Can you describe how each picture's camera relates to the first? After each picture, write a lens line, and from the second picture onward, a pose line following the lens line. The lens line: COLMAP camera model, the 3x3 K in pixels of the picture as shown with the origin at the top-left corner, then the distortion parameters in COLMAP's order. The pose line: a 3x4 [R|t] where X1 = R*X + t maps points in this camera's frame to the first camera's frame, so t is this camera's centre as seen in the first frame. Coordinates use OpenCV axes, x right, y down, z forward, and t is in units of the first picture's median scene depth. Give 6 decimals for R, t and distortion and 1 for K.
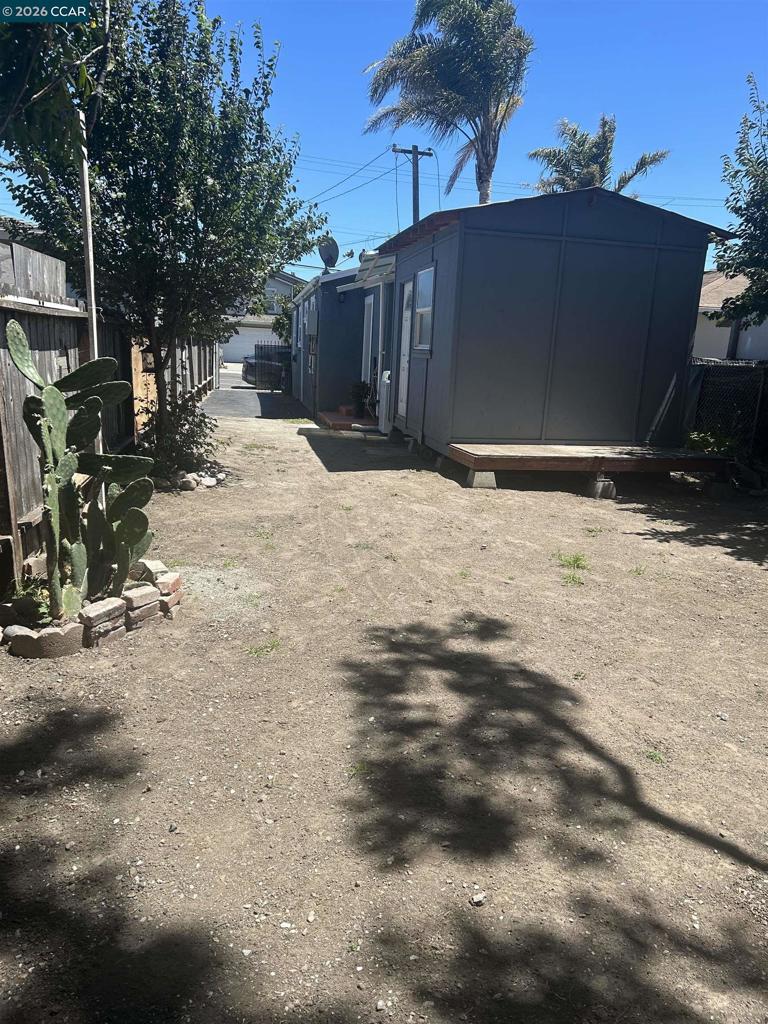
lens RADIAL K [[745.5, 0, 384.0], [0, 745.5, 512.0], [0, 0, 1]] dist [0.044693, -0.047517]
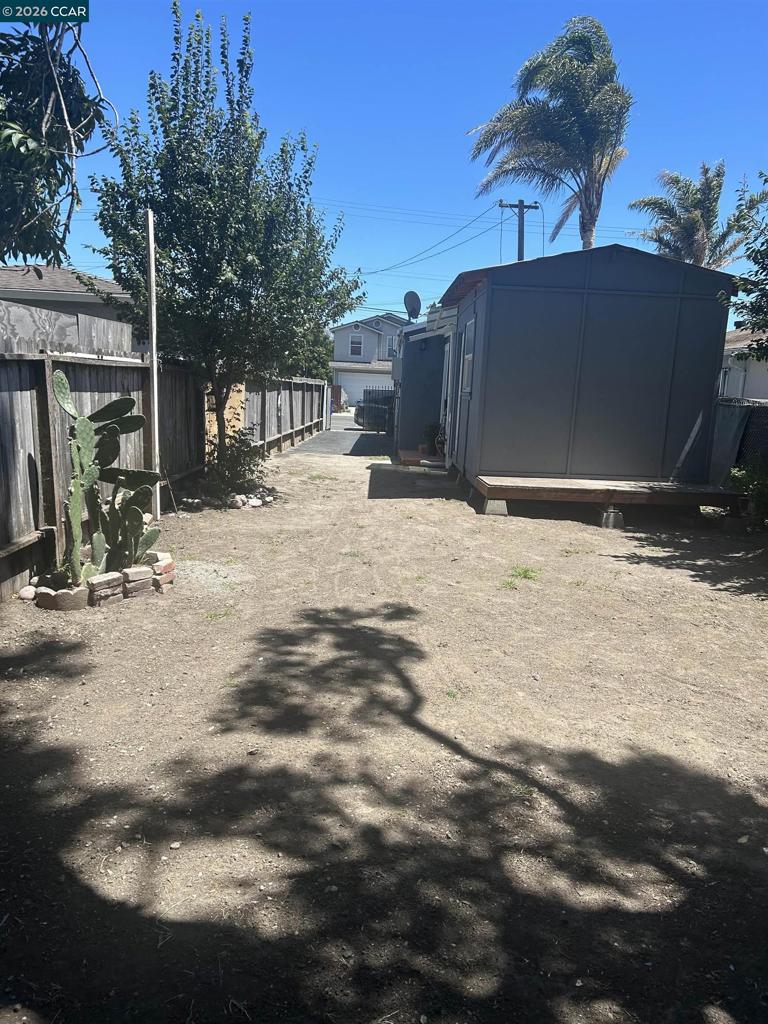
lens RADIAL K [[745.5, 0, 384.0], [0, 745.5, 512.0], [0, 0, 1]] dist [0.044693, -0.047517]
pose [[0.983900, 0.024772, -0.176992, 0.233178], [-0.034820, 0.997940, -0.053890, 0.040849], [0.175293, 0.059185, 0.982736, -0.165086]]
